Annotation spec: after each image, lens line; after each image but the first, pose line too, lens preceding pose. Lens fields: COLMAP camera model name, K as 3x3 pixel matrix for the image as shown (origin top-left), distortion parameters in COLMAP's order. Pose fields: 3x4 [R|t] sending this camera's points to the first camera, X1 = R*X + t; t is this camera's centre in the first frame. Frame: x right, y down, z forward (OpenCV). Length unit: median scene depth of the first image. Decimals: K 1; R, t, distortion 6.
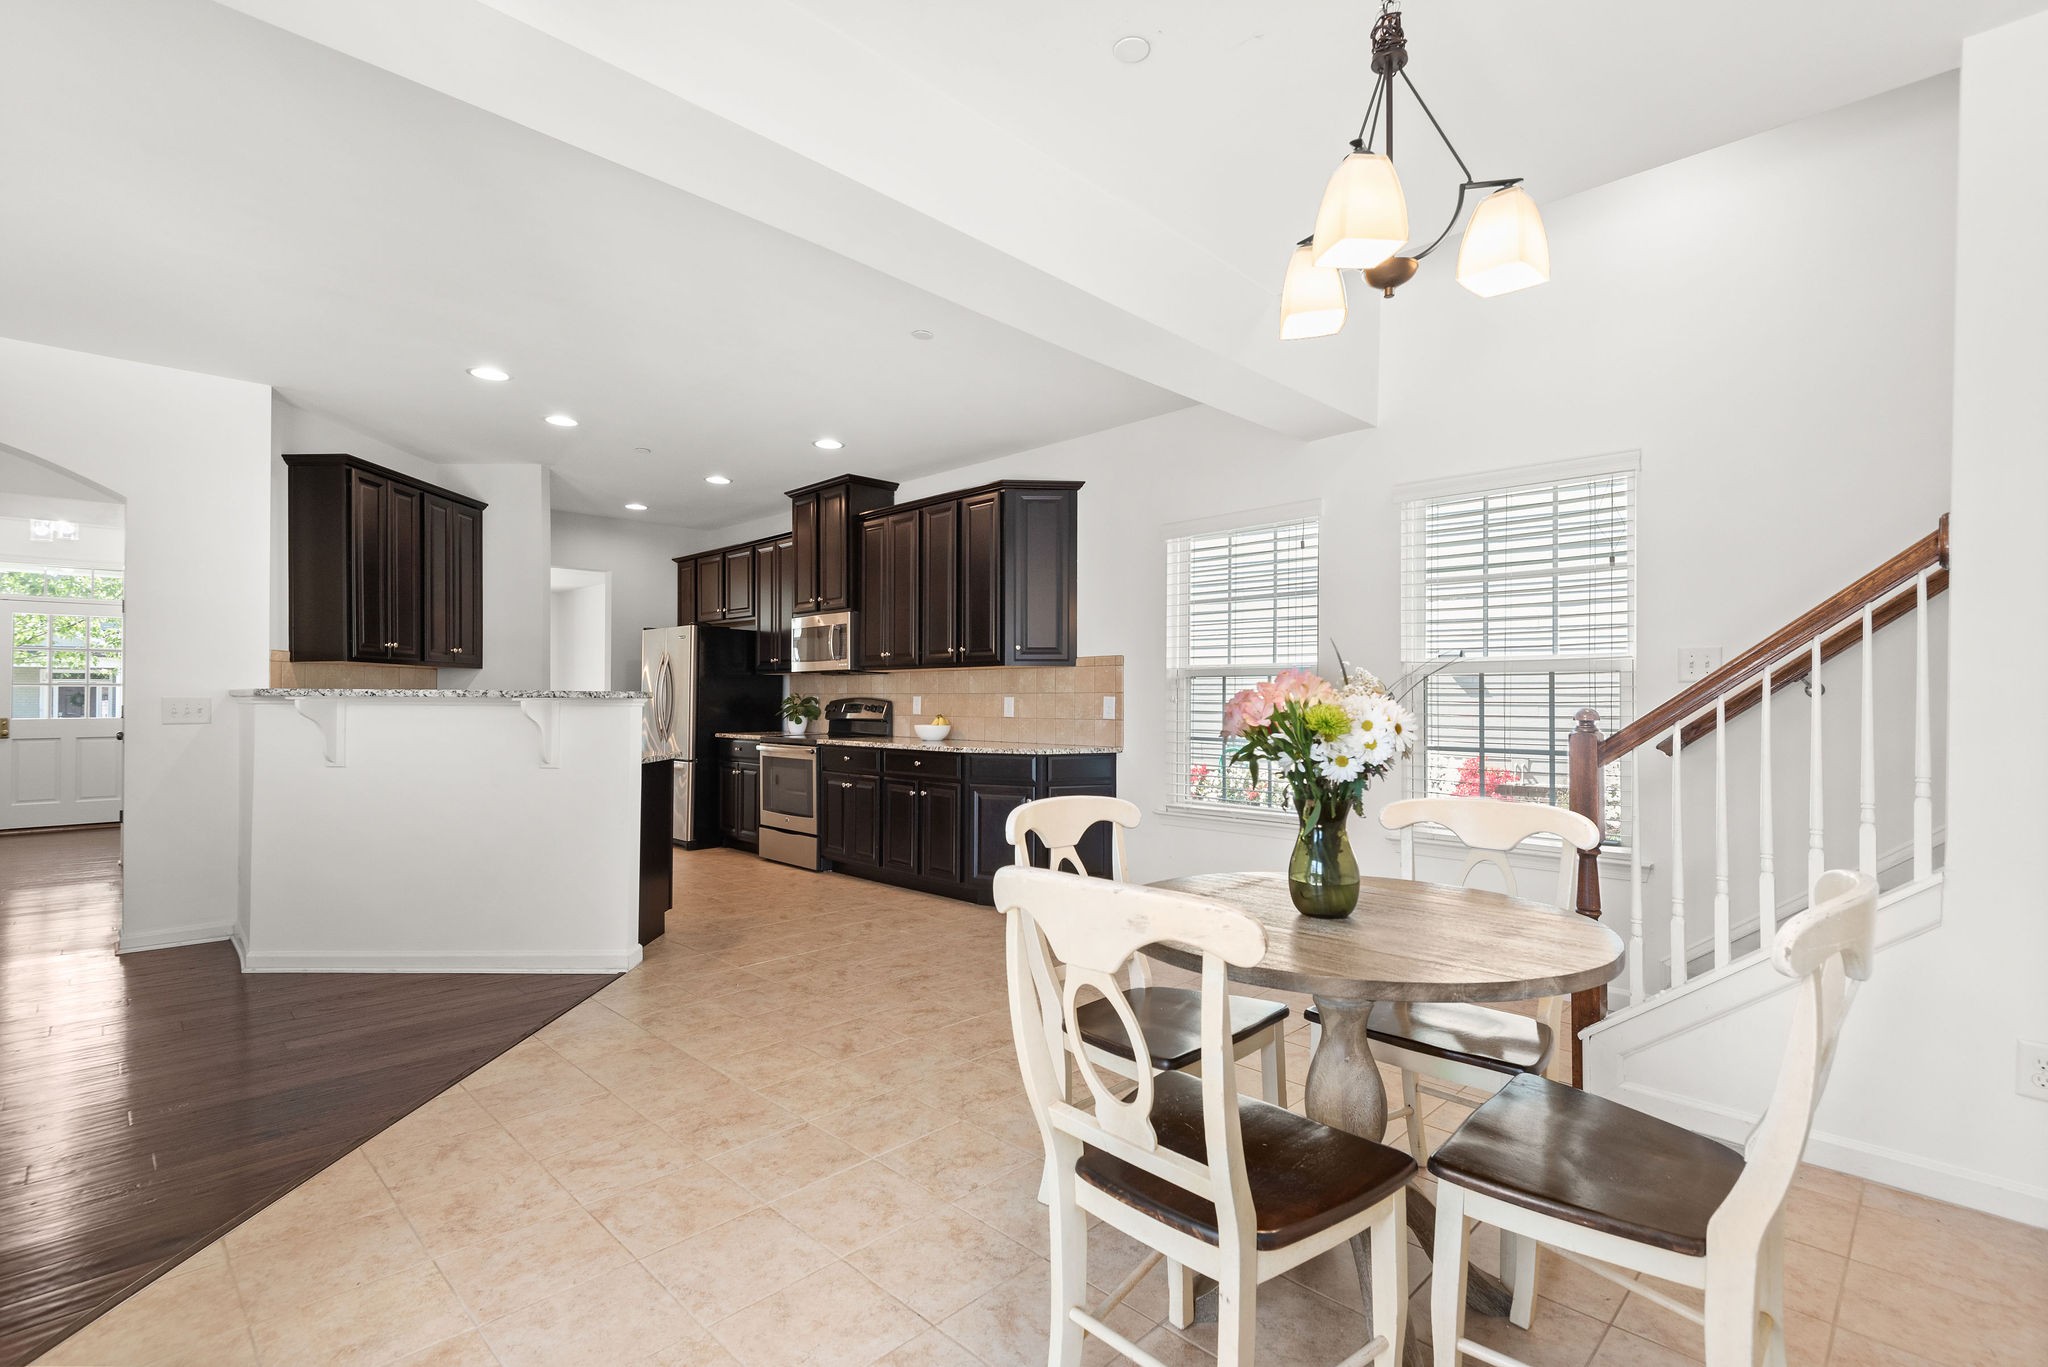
lens RADIAL K [[937.7, 0, 1030.0], [0, 937.7, 688.7], [0, 0, 1]] dist [-0.002769, -0.000272]
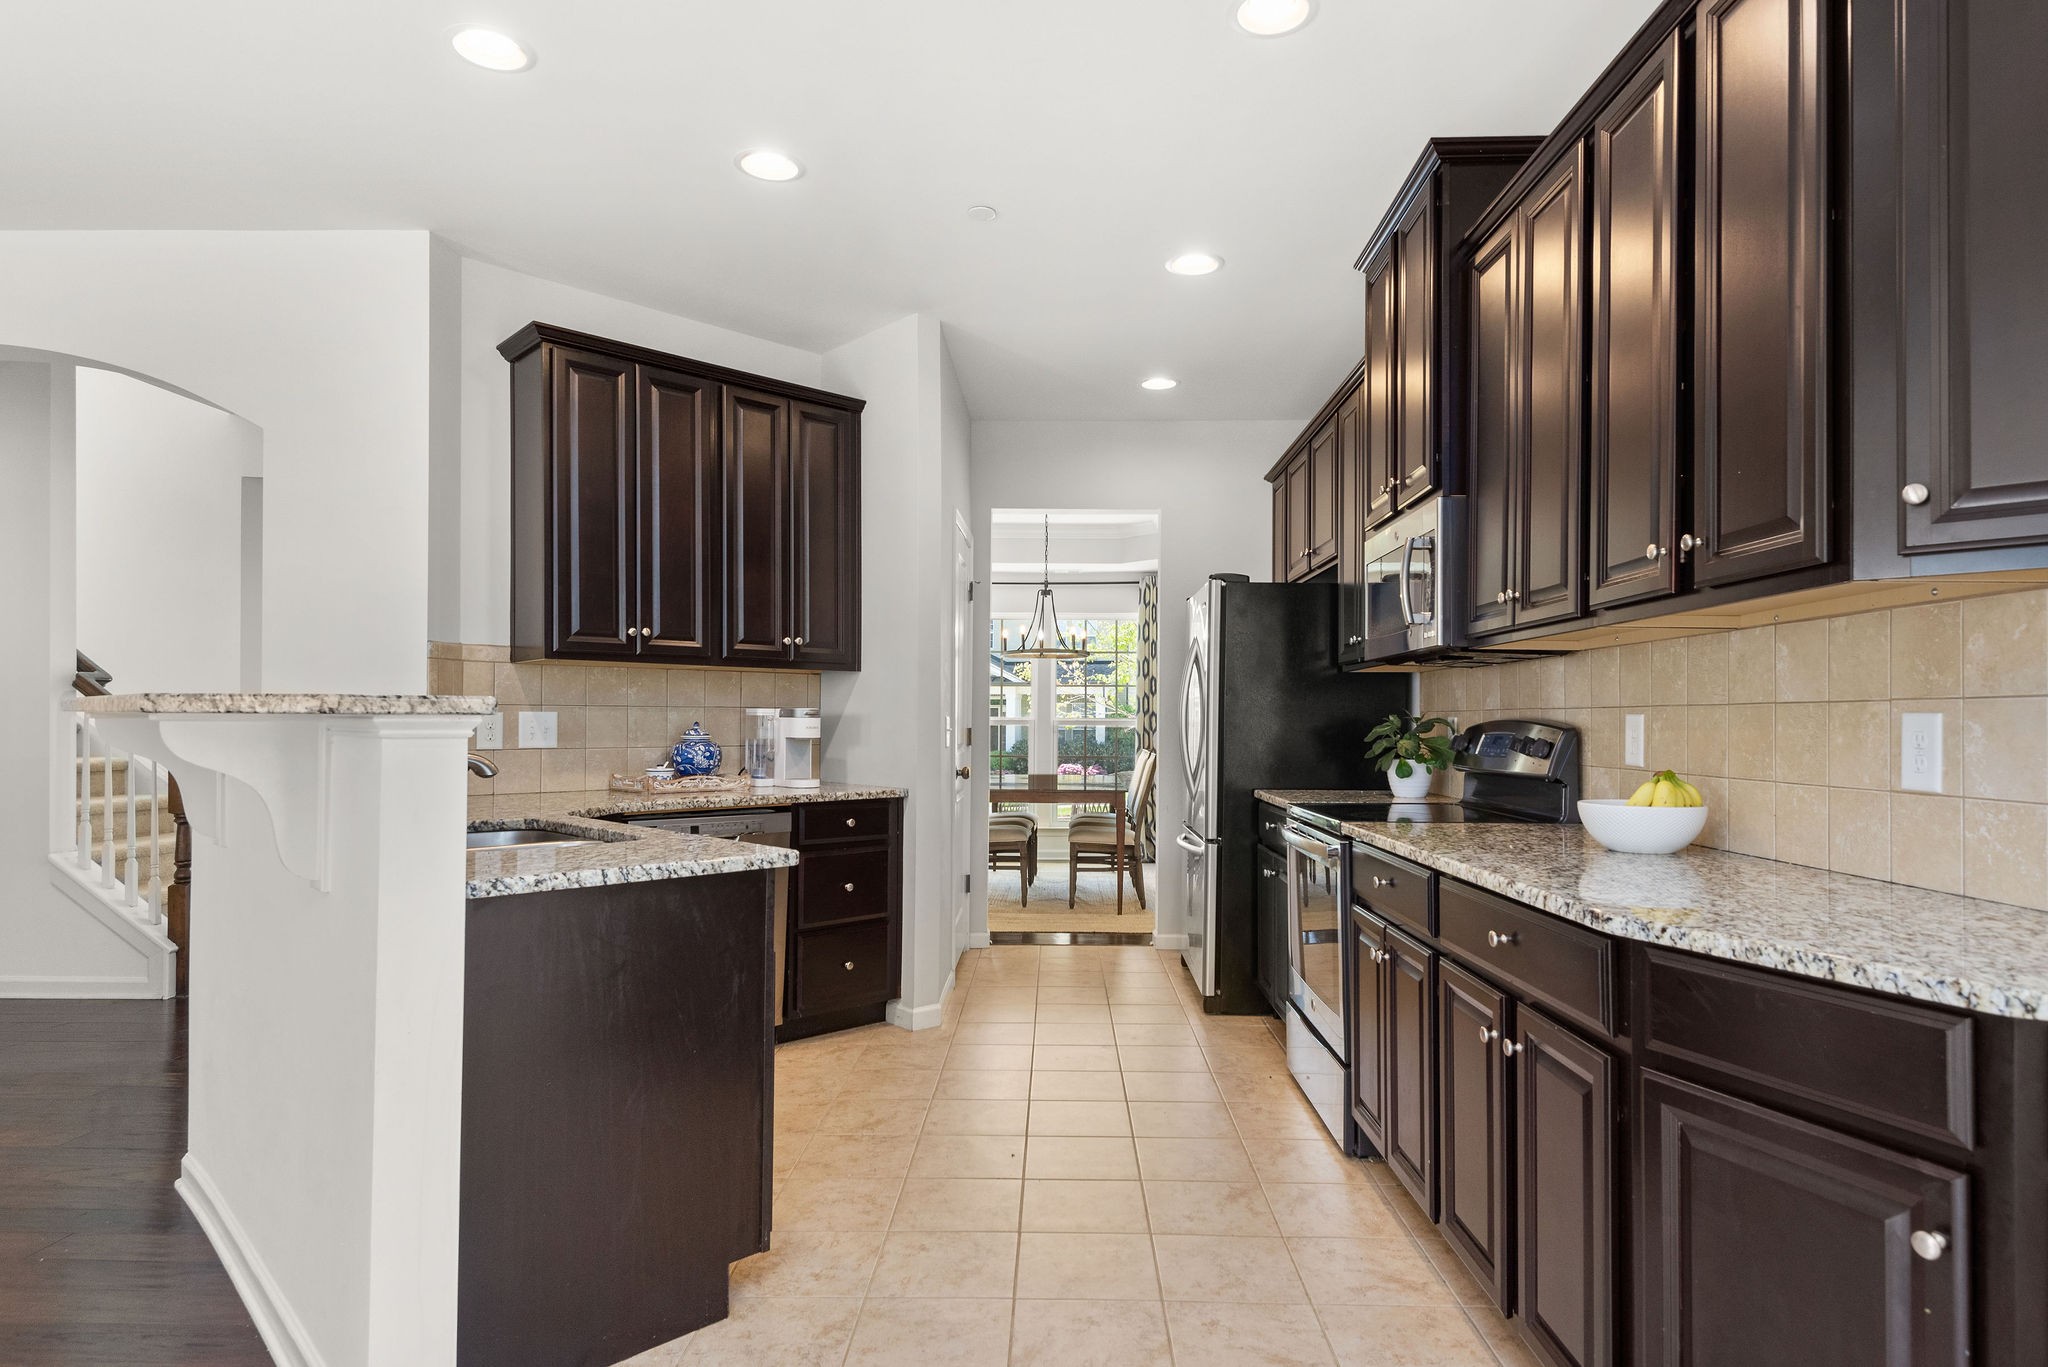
lens RADIAL K [[1136.9, 0, 1021.4], [0, 1136.9, 698.1], [0, 0, 1]] dist [0.005403, 0.000216]
pose [[0.667783, -0.012324, -0.744254, 0.040557], [0.001991, 0.999889, -0.014771, 0.007704], [0.744354, 0.008382, 0.667733, 0.552265]]
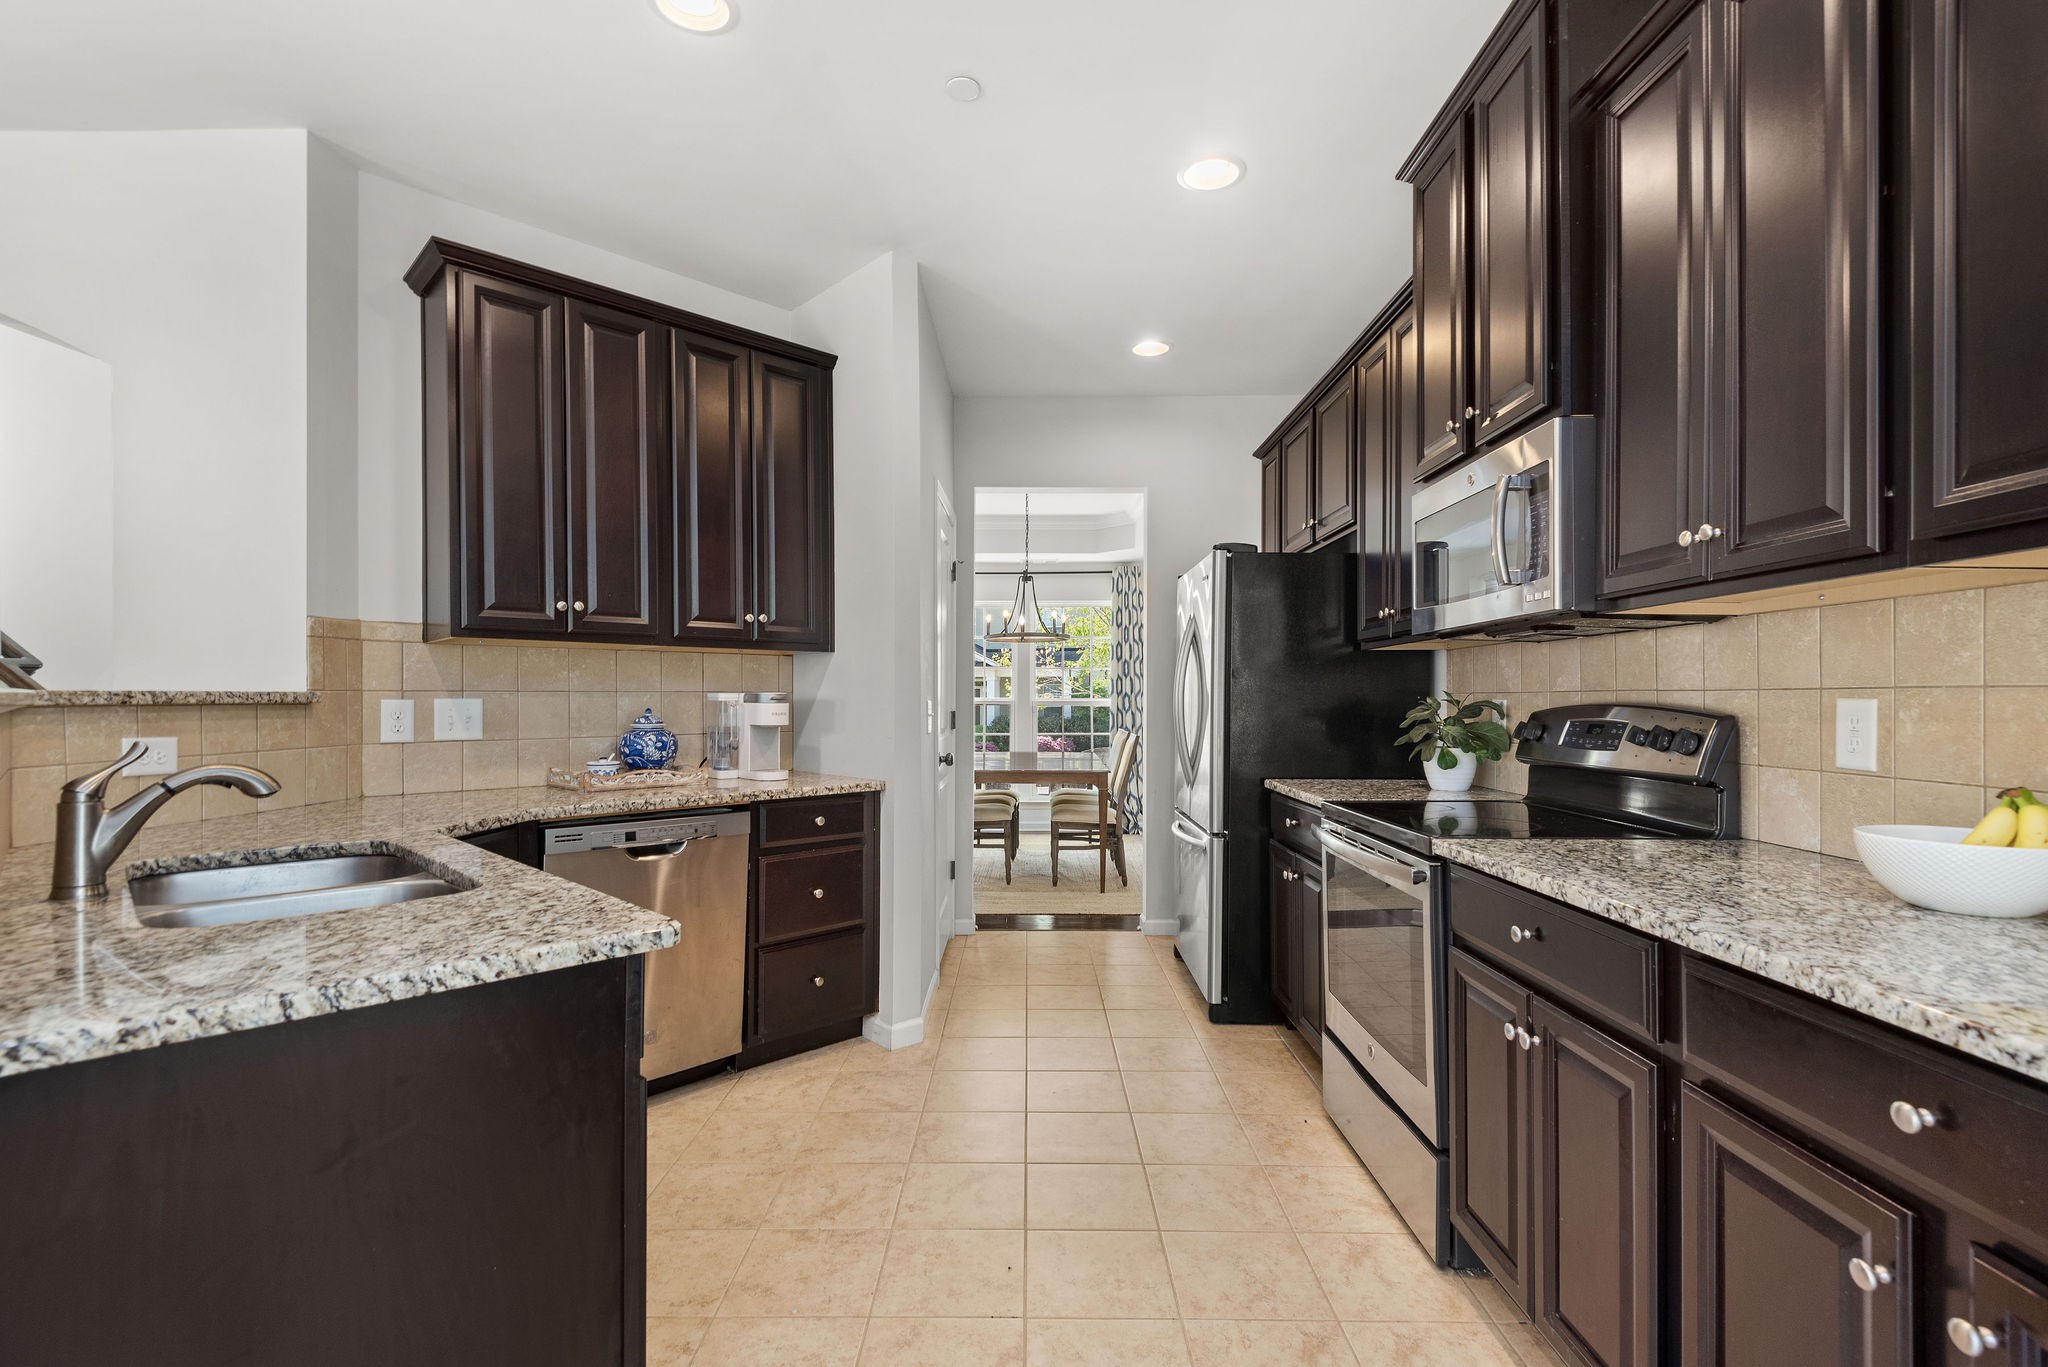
lens RADIAL K [[937.7, 0, 1027.0], [0, 937.7, 693.3], [0, 0, 1]] dist [-0.002769, -0.000272]
pose [[0.689949, -0.005550, -0.723837, -0.092411], [0.007450, 0.999972, -0.000566, 0.005078], [0.723820, -0.005002, 0.689971, 0.663354]]
